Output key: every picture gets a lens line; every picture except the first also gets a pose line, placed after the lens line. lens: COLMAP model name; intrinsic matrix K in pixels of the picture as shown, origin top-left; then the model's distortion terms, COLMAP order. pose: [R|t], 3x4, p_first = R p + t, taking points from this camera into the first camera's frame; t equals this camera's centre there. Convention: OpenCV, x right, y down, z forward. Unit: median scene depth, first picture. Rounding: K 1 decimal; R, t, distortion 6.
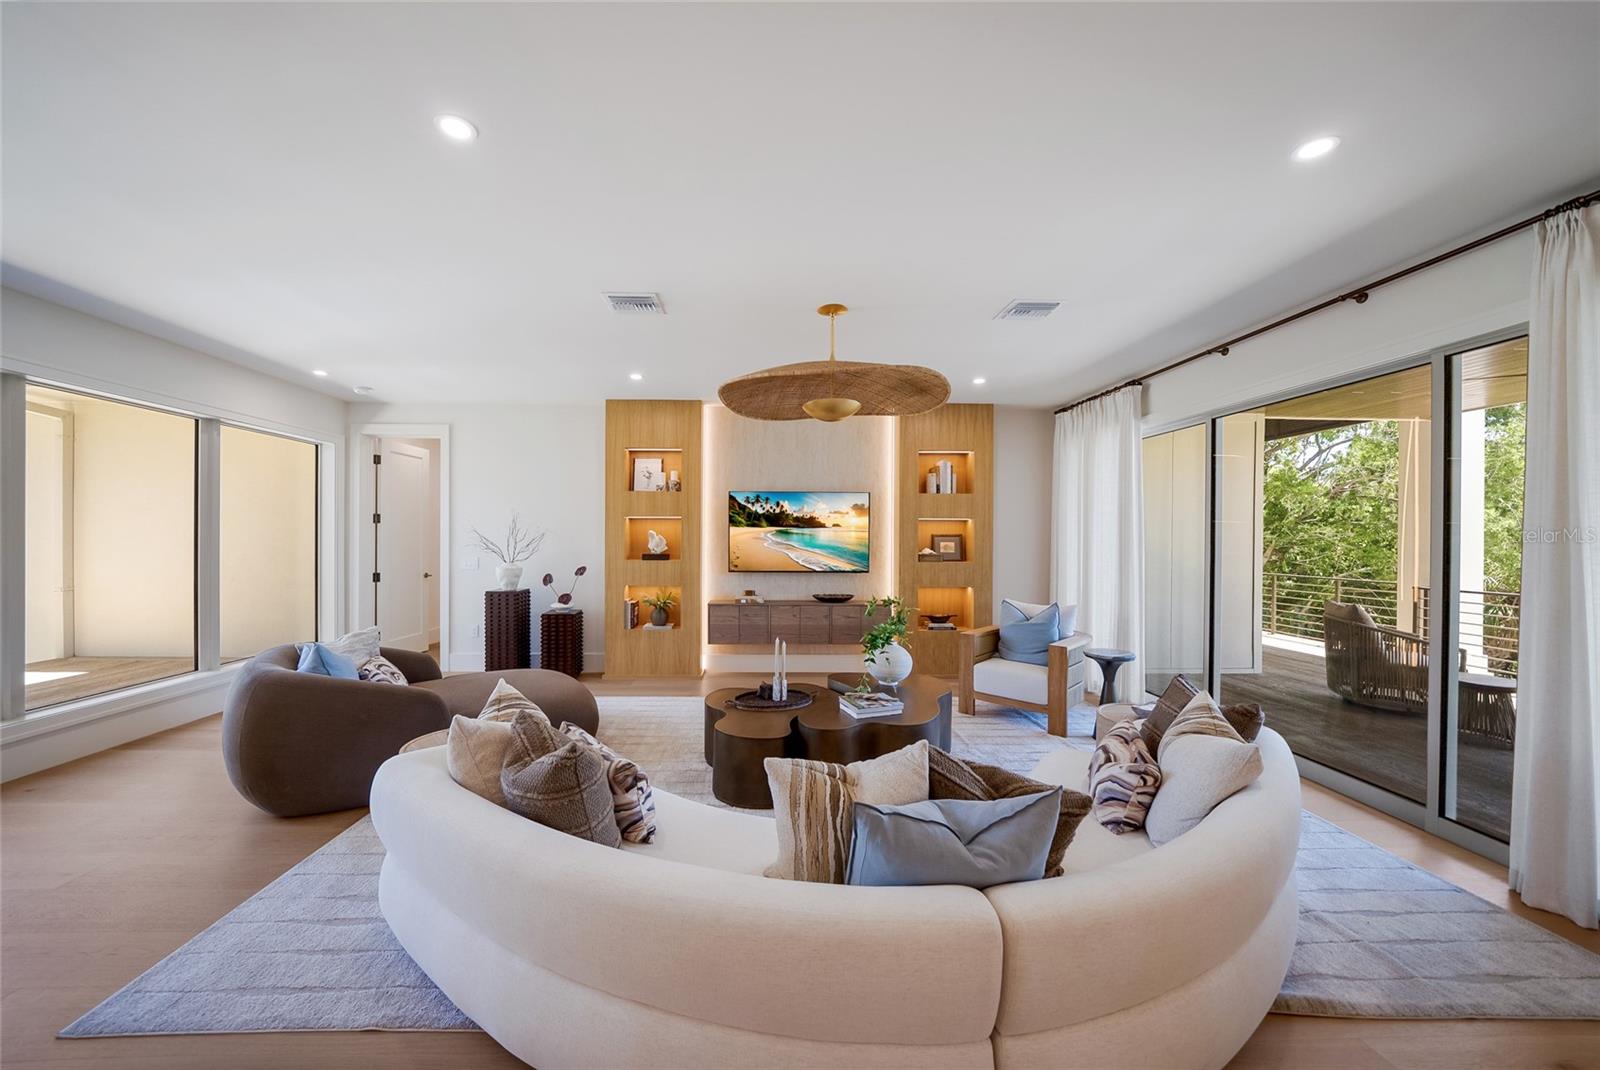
lens RADIAL K [[550.0, 0, 776.3], [0, 550.0, 536.7], [0, 0, 1]] dist [-0.009899, 0.000188]
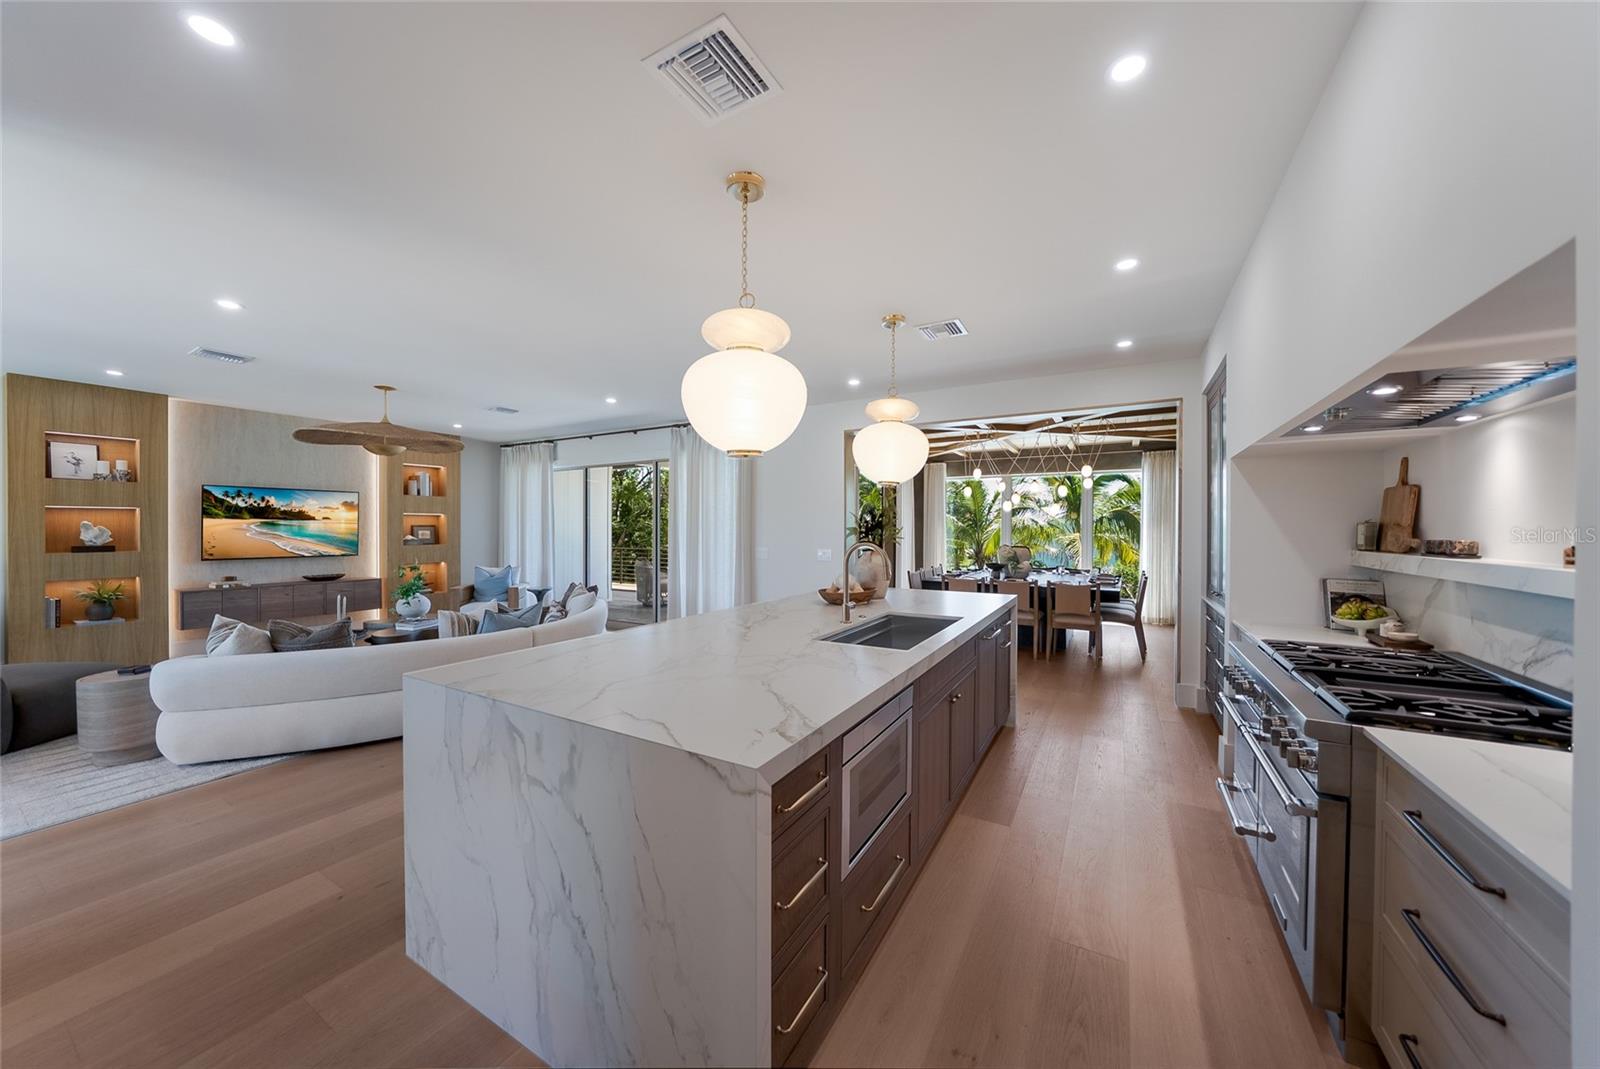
lens RADIAL K [[550.0, 0, 800.3], [0, 550.0, 526.6], [0, 0, 1]] dist [-0.009899, 0.000188]
pose [[0.513409, -0.002944, 0.858139, -0.392866], [0.001210, 0.999996, 0.002707, -0.003596], [-0.858143, -0.000352, 0.513410, -0.529299]]
